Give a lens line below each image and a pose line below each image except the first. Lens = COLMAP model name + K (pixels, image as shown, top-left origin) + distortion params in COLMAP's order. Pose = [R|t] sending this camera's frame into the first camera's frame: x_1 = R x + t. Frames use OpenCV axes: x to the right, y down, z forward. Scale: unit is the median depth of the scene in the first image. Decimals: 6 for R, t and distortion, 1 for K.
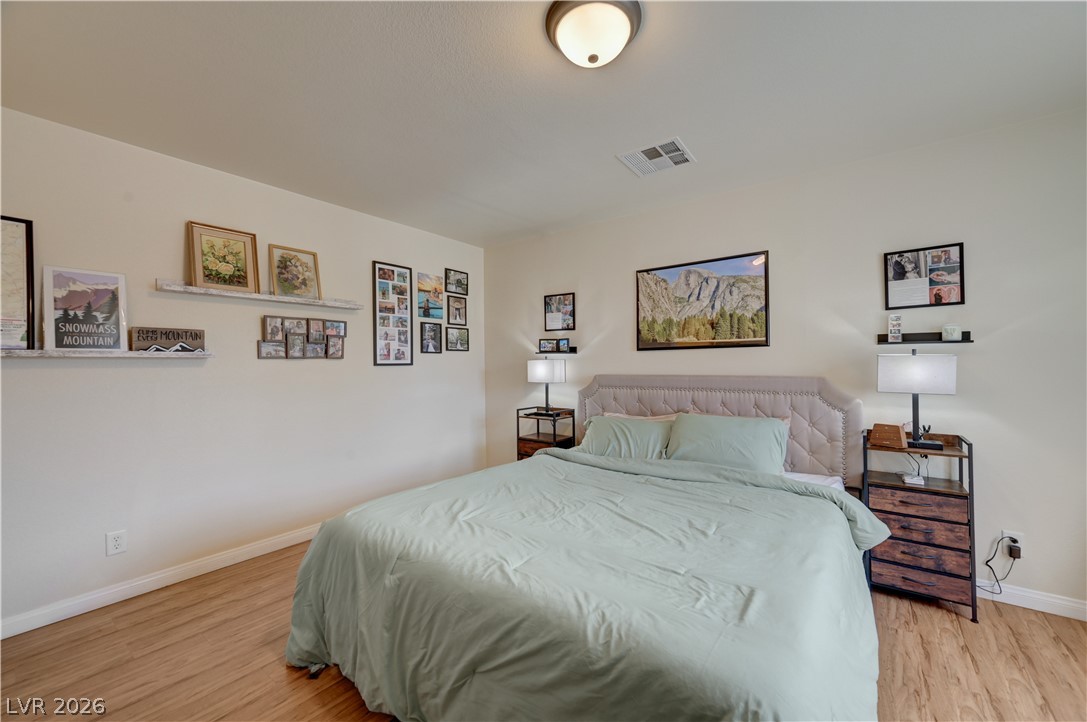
lens RADIAL K [[432.2, 0, 551.6], [0, 432.2, 361.6], [0, 0, 1]] dist [0.000754, 0.000886]
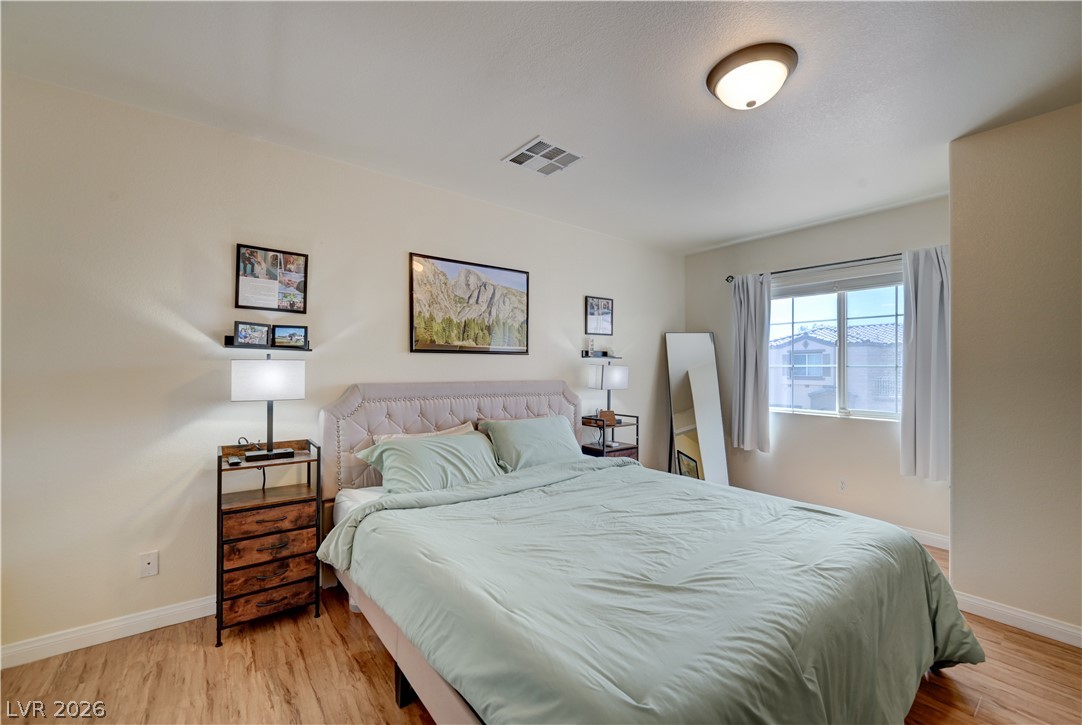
lens RADIAL K [[436.5, 0, 543.0], [0, 436.5, 369.2], [0, 0, 1]] dist [-0.012553, -0.000111]
pose [[0.265947, 0.008753, 0.963948, -0.661903], [-0.013030, 0.999900, -0.005485, 0.009342], [-0.963900, -0.011102, 0.266034, 0.704800]]
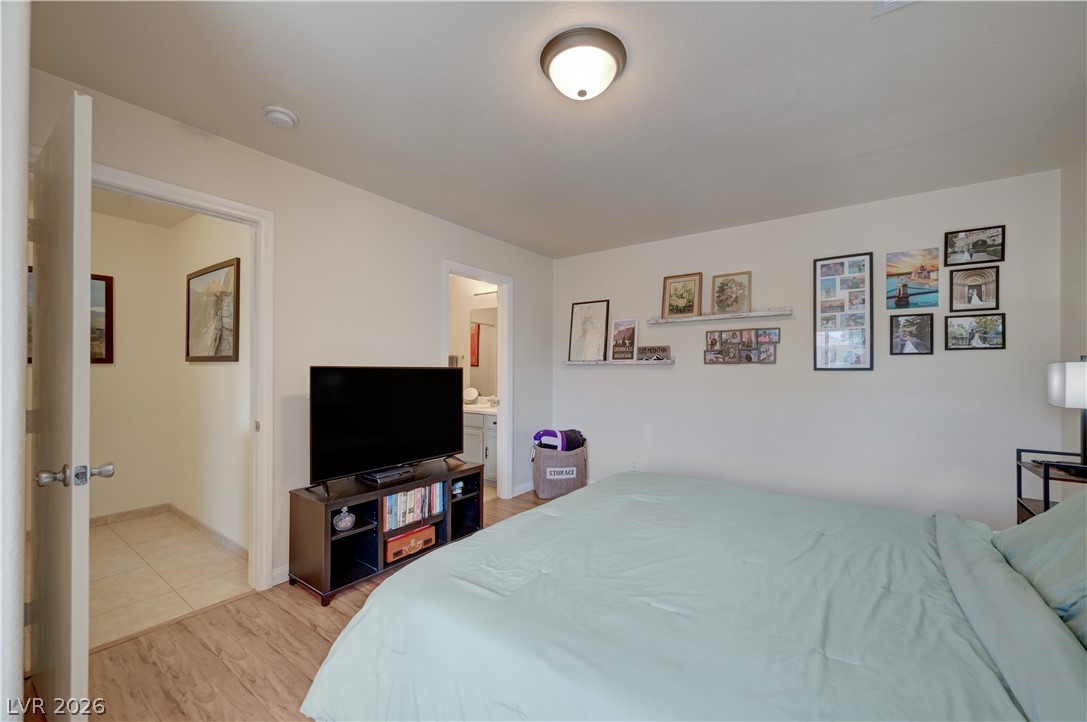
lens RADIAL K [[432.2, 0, 545.9], [0, 432.2, 370.8], [0, 0, 1]] dist [0.000754, 0.000886]
pose [[0.008490, 0.009657, -0.999917, 0.690436], [0.003171, 0.999948, 0.009684, -0.000372], [0.999959, -0.003253, 0.008459, 0.517392]]
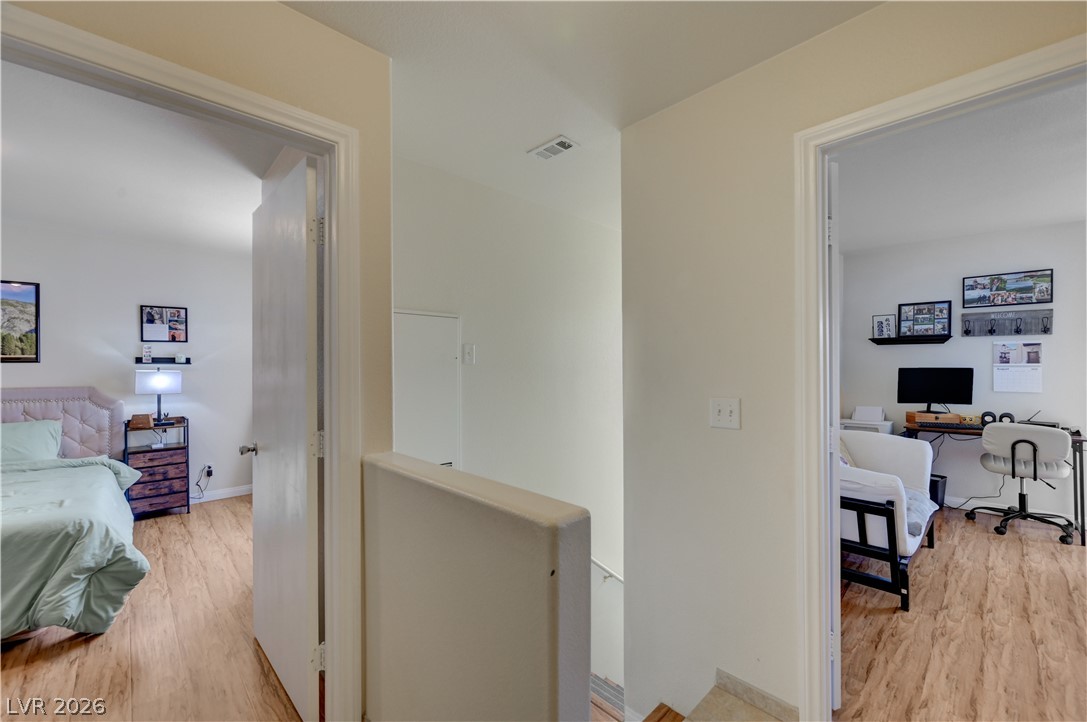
lens RADIAL K [[432.2, 0, 517.9], [0, 432.2, 366.4], [0, 0, 1]] dist [0.000754, 0.000886]
pose [[0.199517, 0.010874, 0.979834, -0.451637], [-0.001313, 0.999940, -0.010830, -0.014659], [-0.979893, 0.000874, 0.199520, -0.599294]]
